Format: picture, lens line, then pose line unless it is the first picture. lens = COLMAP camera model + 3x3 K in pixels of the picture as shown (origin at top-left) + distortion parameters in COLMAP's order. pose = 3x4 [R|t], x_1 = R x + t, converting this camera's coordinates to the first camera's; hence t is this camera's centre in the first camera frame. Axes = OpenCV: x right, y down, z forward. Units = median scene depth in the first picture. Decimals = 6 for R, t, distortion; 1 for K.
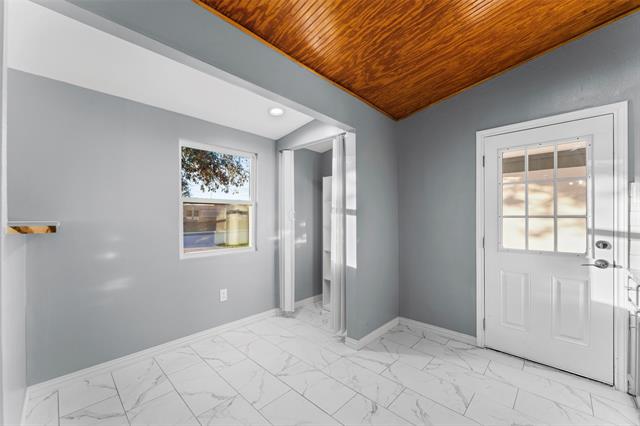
lens RADIAL K [[255.6, 0, 319.7], [0, 255.6, 216.2], [0, 0, 1]] dist [-0.000979, 0.000318]
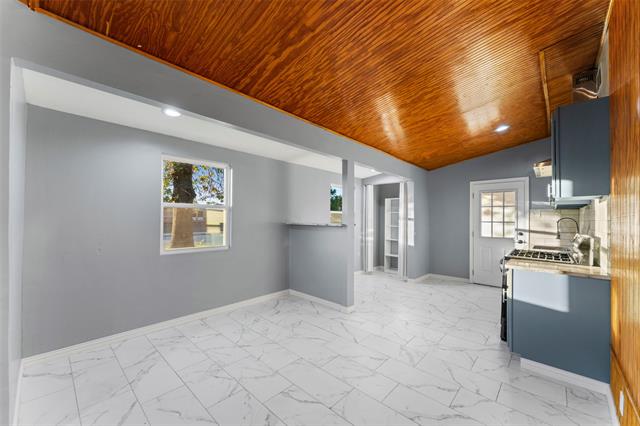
lens RADIAL K [[255.6, 0, 320.9], [0, 255.6, 216.5], [0, 0, 1]] dist [-0.000979, 0.000318]
pose [[0.999566, 0.007857, 0.028378, -0.675745], [-0.007751, 0.999963, -0.003849, -0.025023], [-0.028407, 0.003627, 0.999590, -1.076871]]
